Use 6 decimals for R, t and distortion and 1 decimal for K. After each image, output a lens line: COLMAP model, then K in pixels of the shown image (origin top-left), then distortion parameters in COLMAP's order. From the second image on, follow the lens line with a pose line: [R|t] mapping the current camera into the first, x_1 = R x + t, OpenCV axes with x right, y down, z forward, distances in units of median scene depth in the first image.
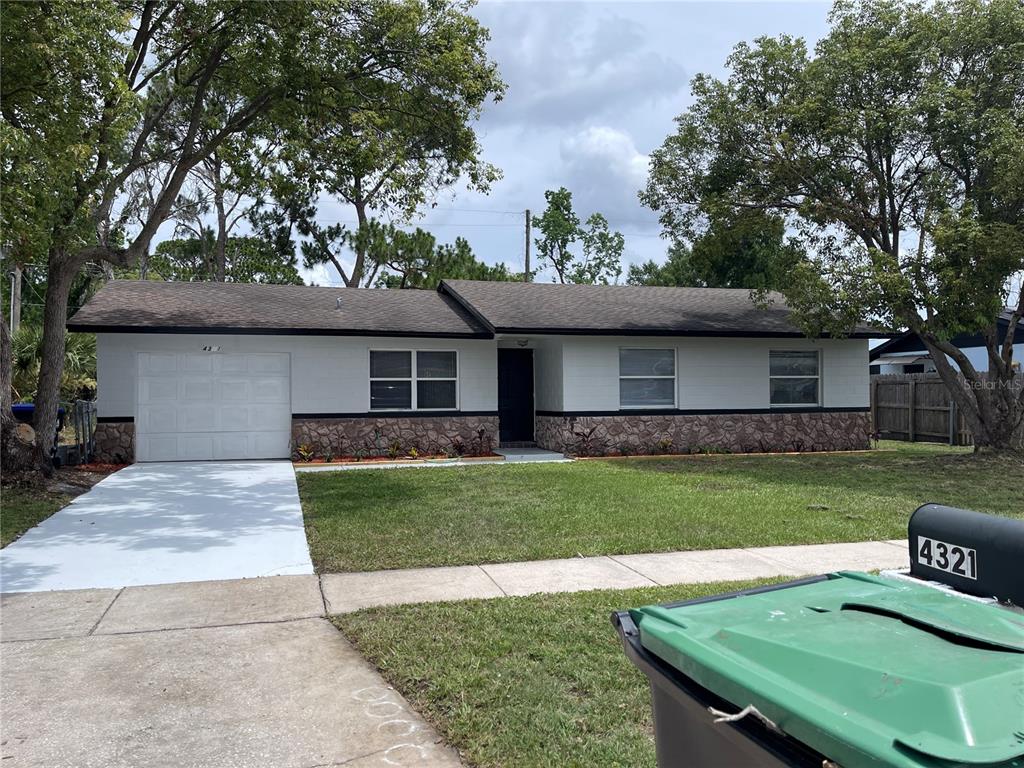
lens RADIAL K [[777.3, 0, 515.0], [0, 777.3, 388.4], [0, 0, 1]] dist [0.043722, -0.007066]
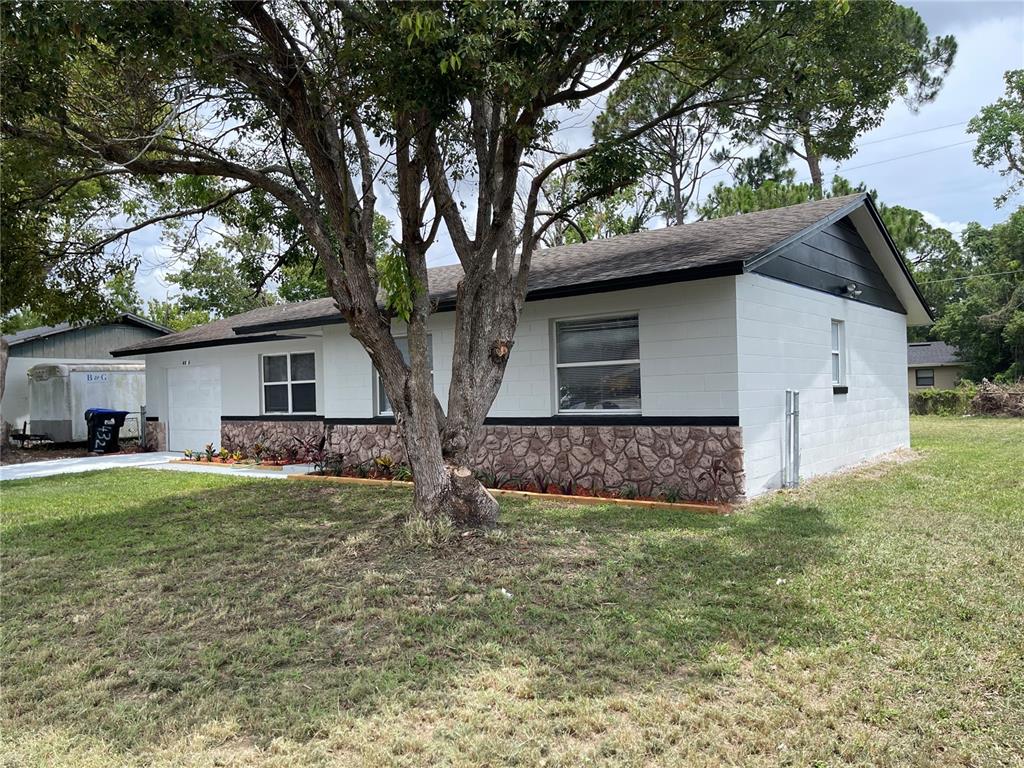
lens RADIAL K [[777.3, 0, 515.0], [0, 777.3, 388.4], [0, 0, 1]] dist [0.043722, -0.007066]
pose [[0.590680, -0.013222, -0.806798, 0.817661], [0.026060, 0.999657, 0.002697, 0.000767], [0.806485, -0.022618, 0.590821, 0.629006]]
